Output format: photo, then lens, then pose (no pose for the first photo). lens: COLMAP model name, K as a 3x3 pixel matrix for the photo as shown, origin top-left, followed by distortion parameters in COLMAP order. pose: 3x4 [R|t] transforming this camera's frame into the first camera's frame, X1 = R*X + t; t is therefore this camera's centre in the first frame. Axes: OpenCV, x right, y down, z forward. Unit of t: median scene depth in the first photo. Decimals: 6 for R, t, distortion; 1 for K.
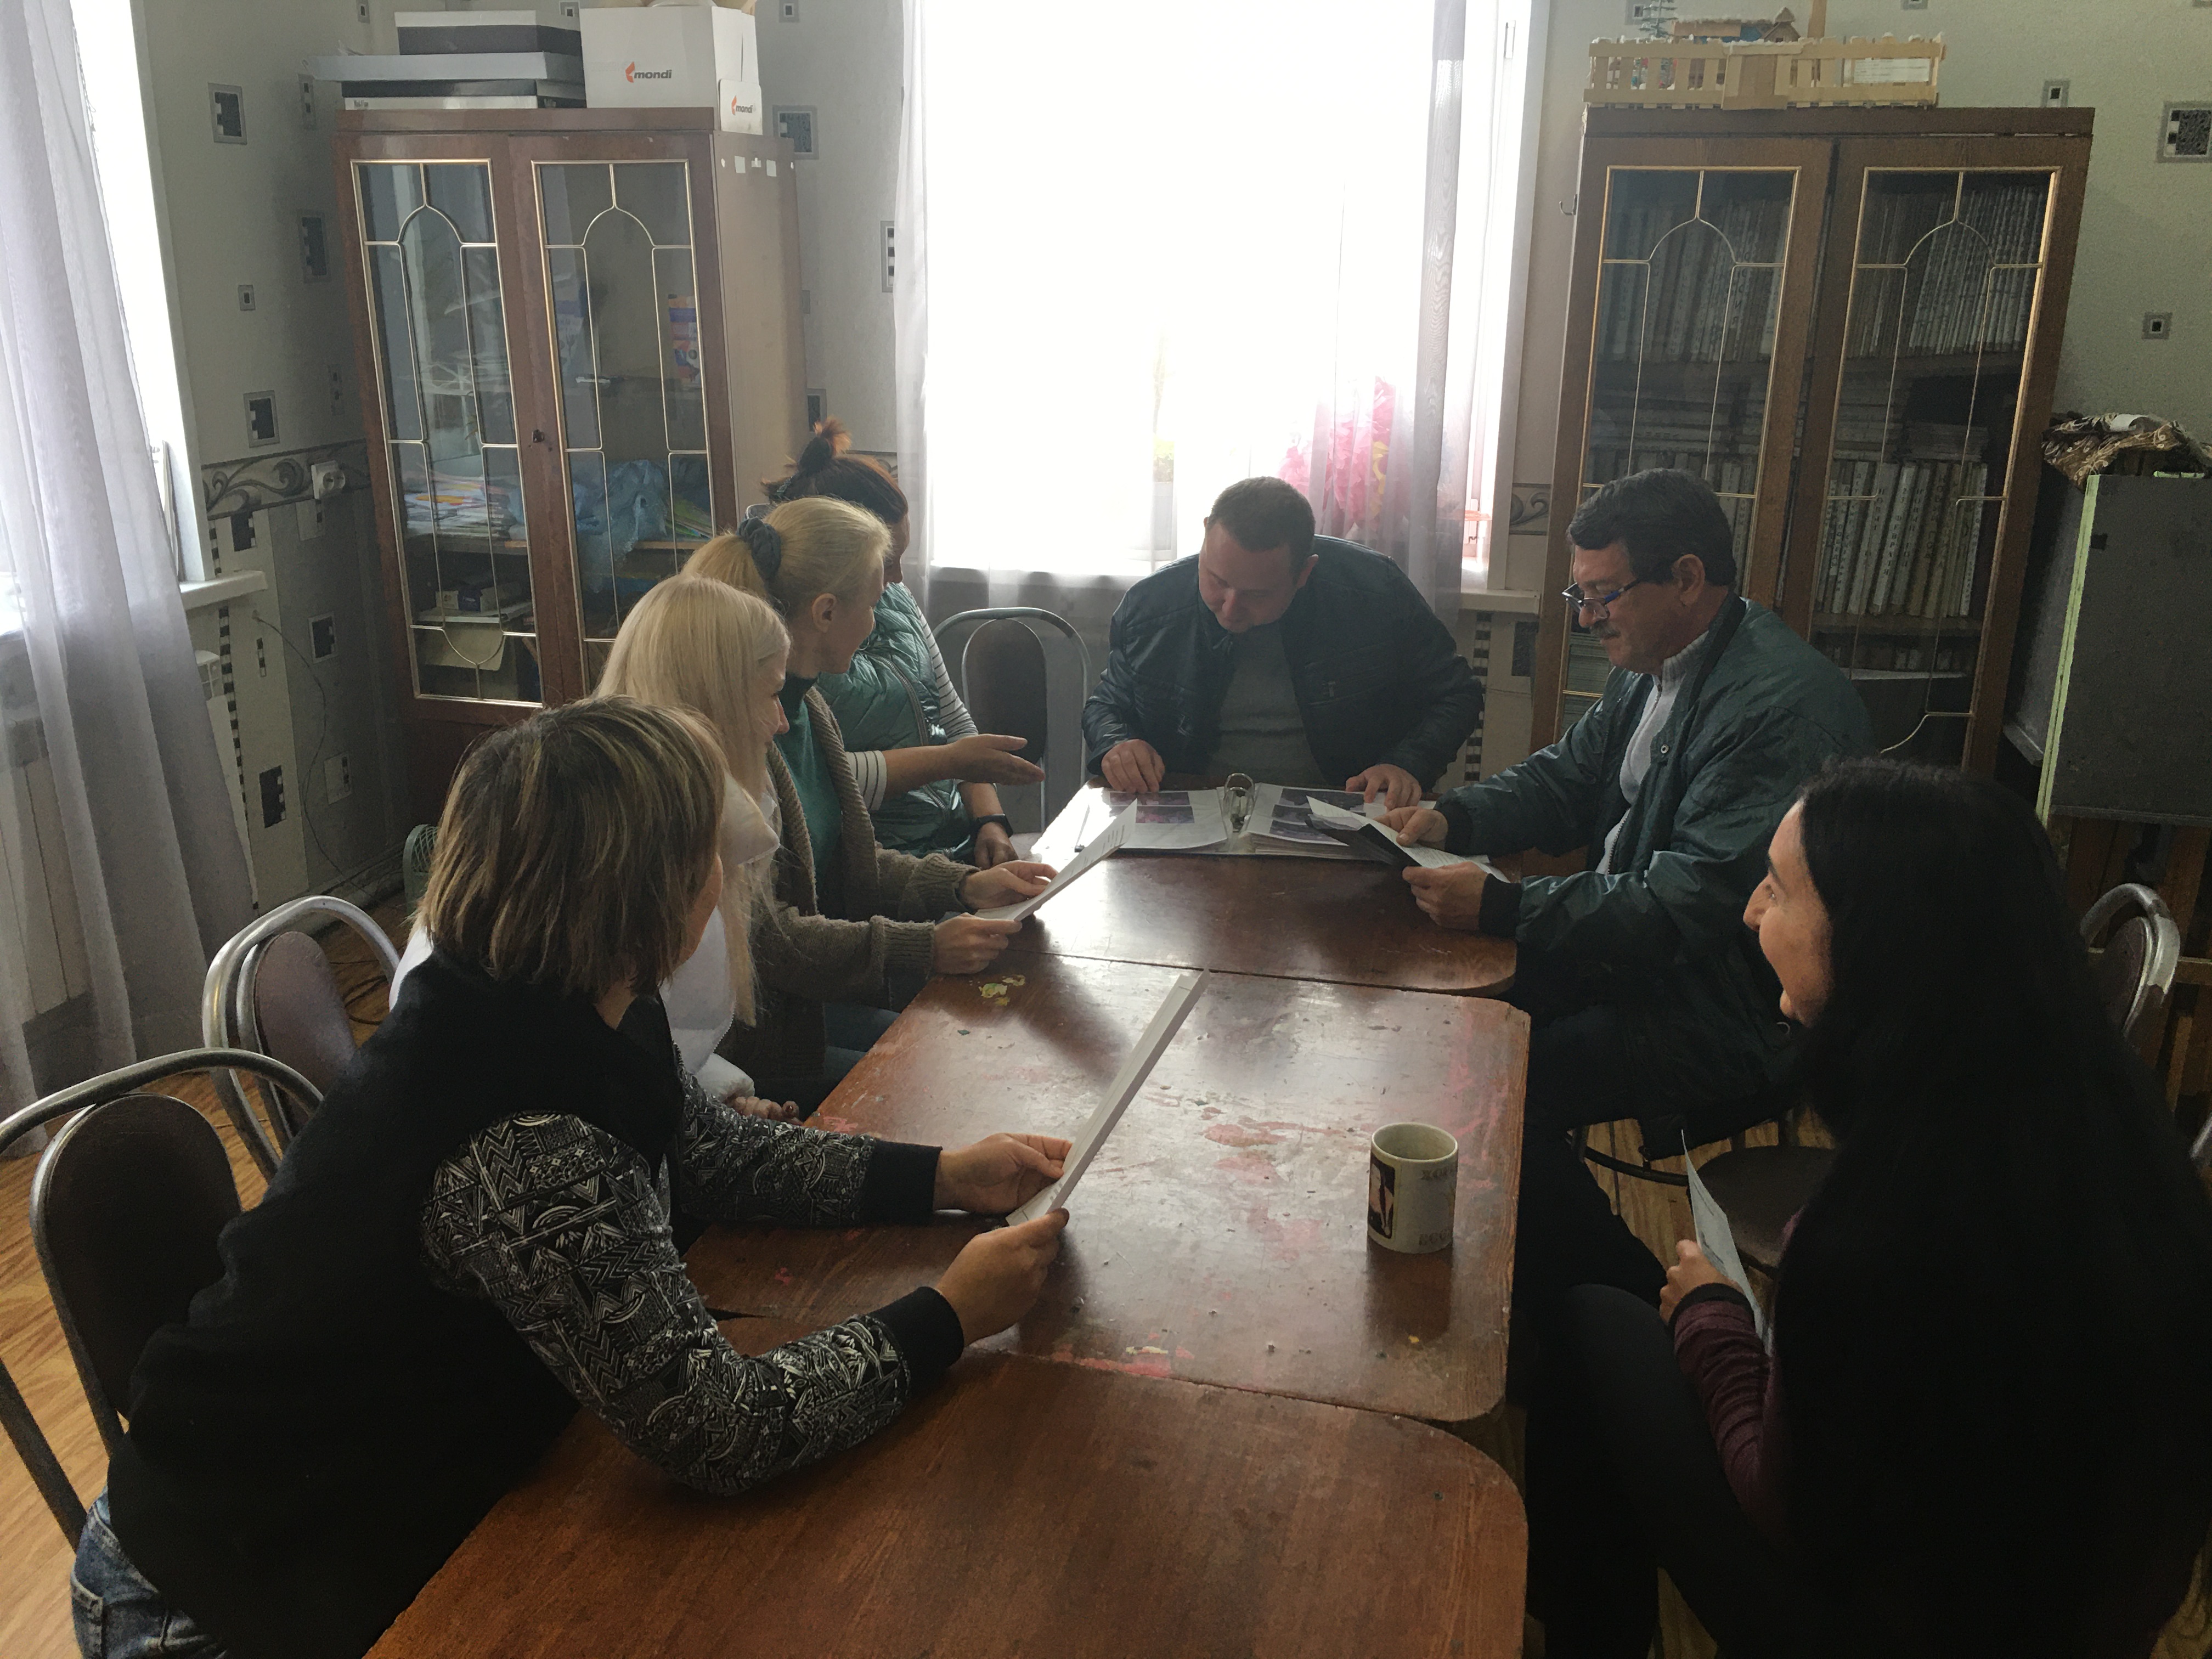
lens RADIAL K [[1972.2, 0, 1036.5], [0, 1972.2, 827.8], [0, 0, 1]] dist [0.101061, -0.149259]
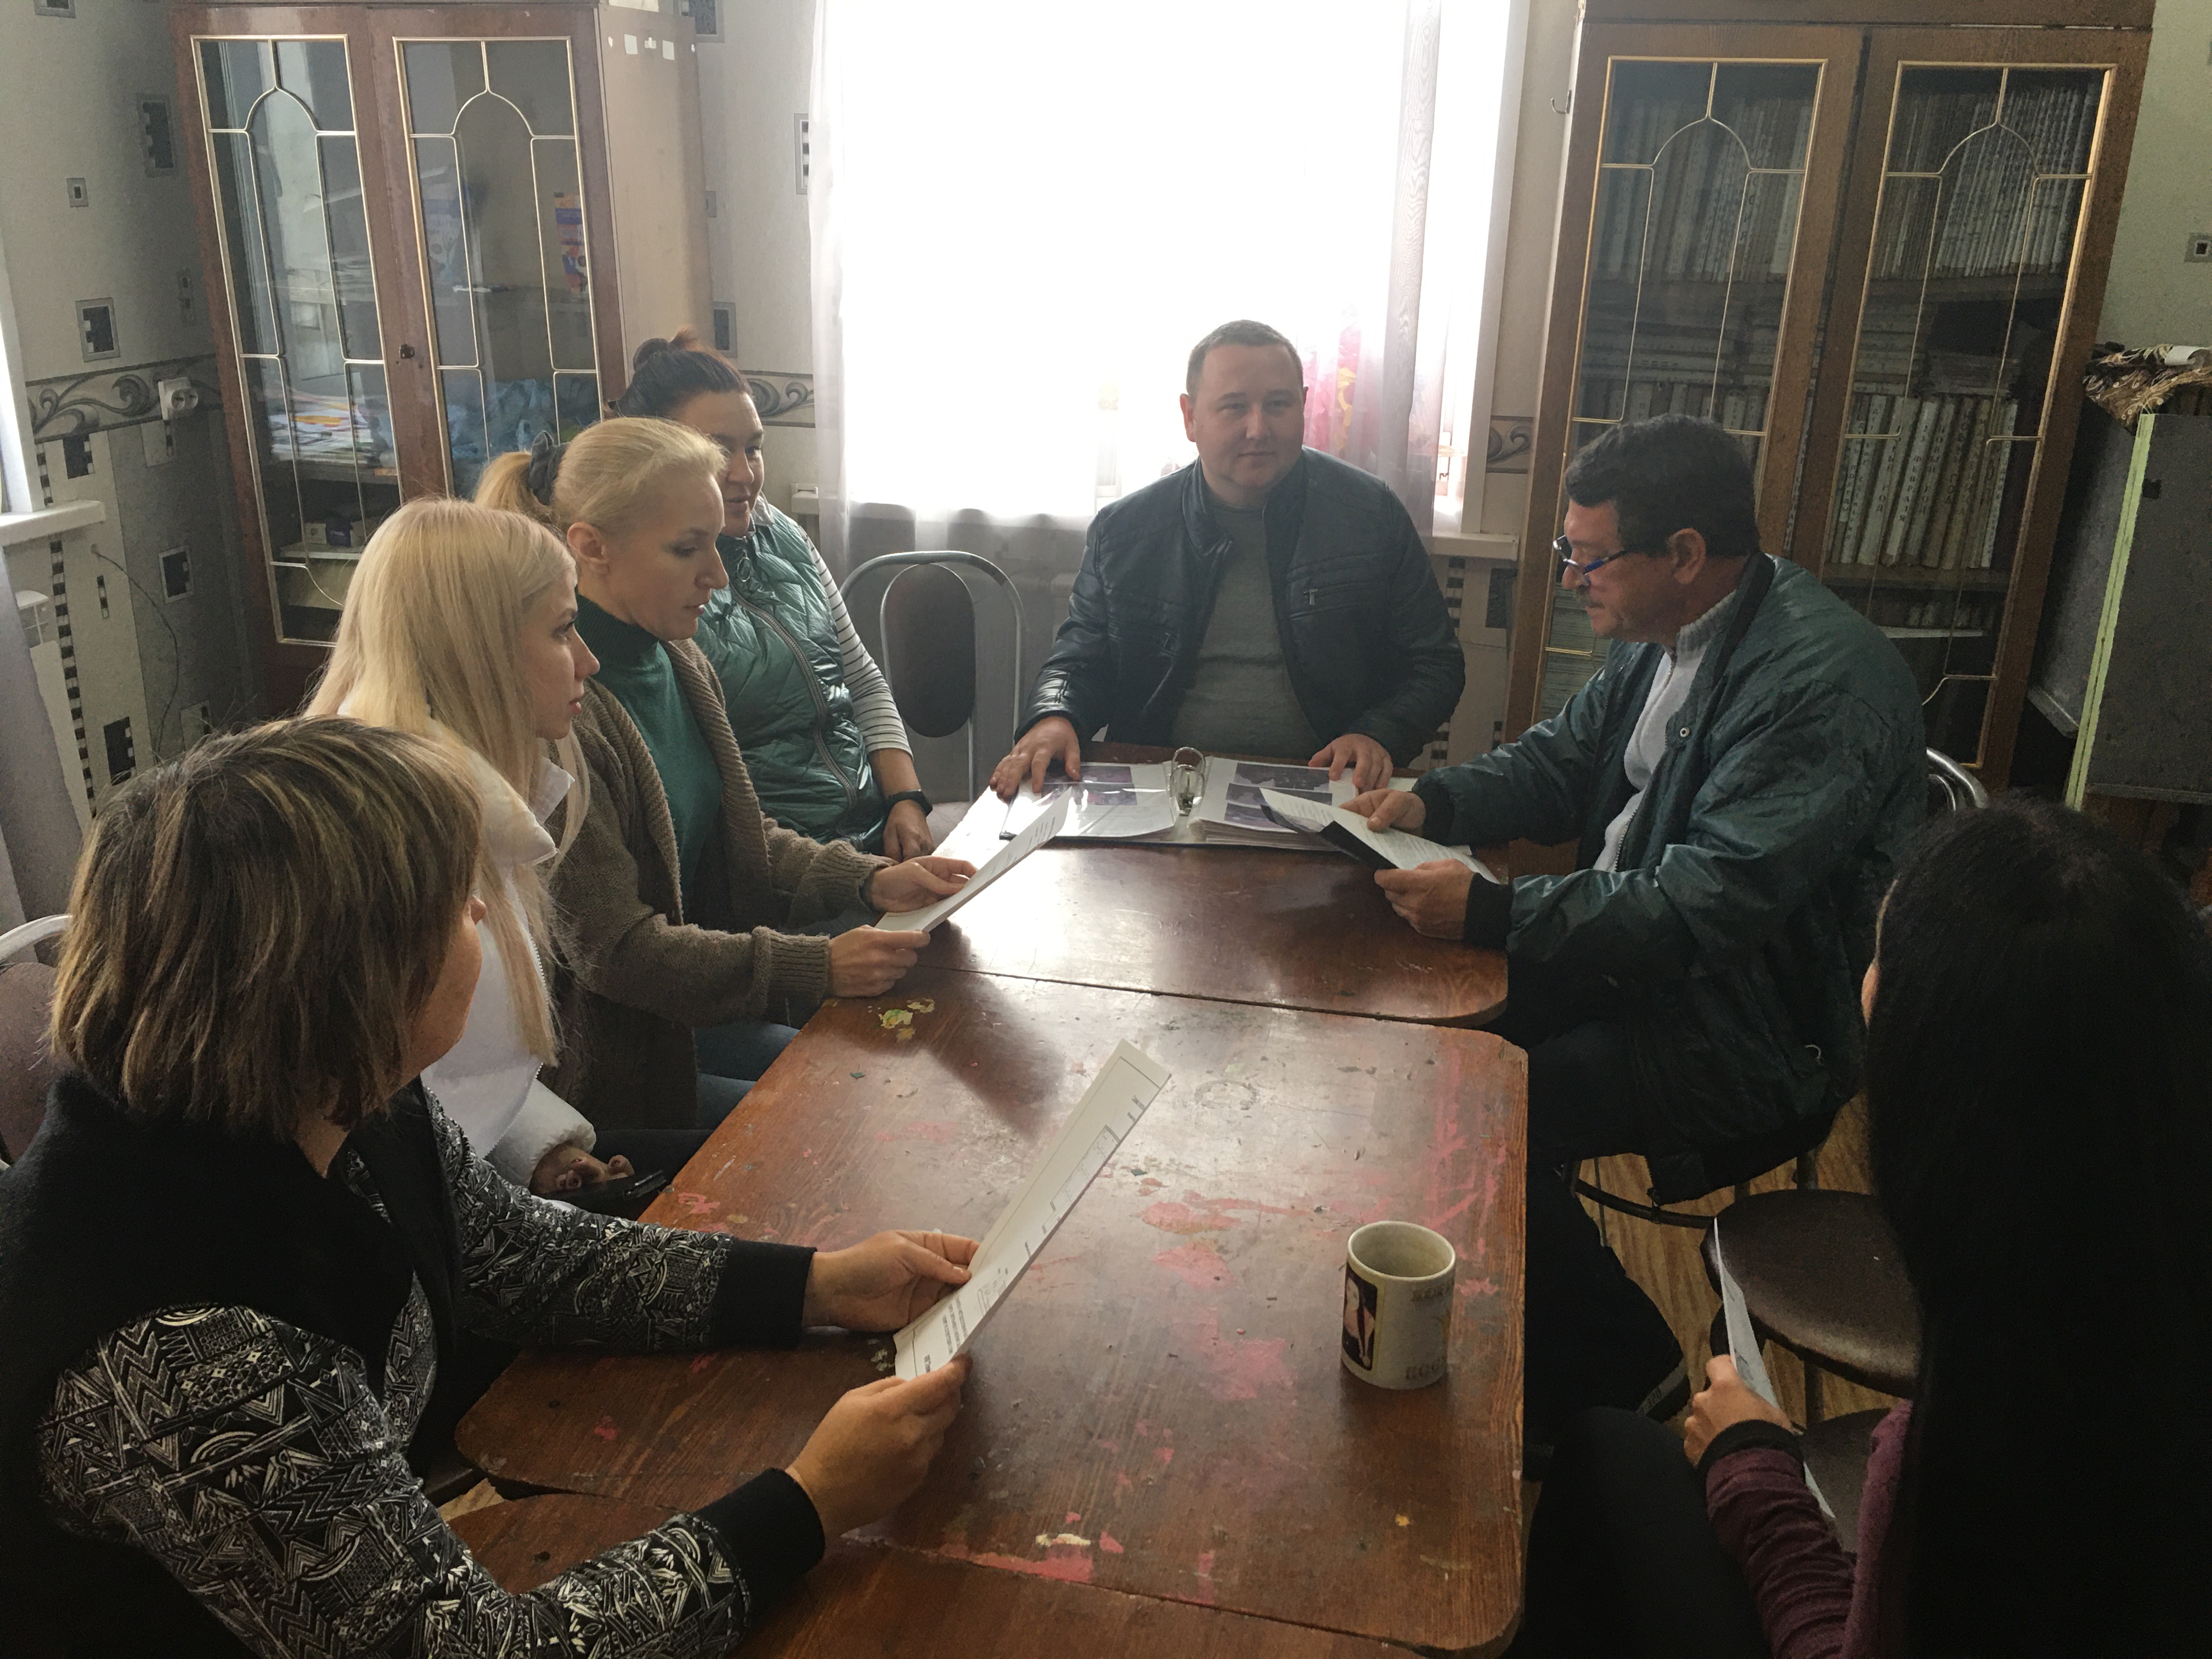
lens RADIAL K [[1960.9, 0, 1055.7], [0, 1960.9, 826.3], [0, 0, 1]] dist [0.104677, -0.164470]
pose [[0.999438, 0.001797, 0.033472, 0.013236], [-0.003057, 0.999287, 0.037624, -0.023380], [-0.033381, -0.037705, 0.998731, 0.118071]]
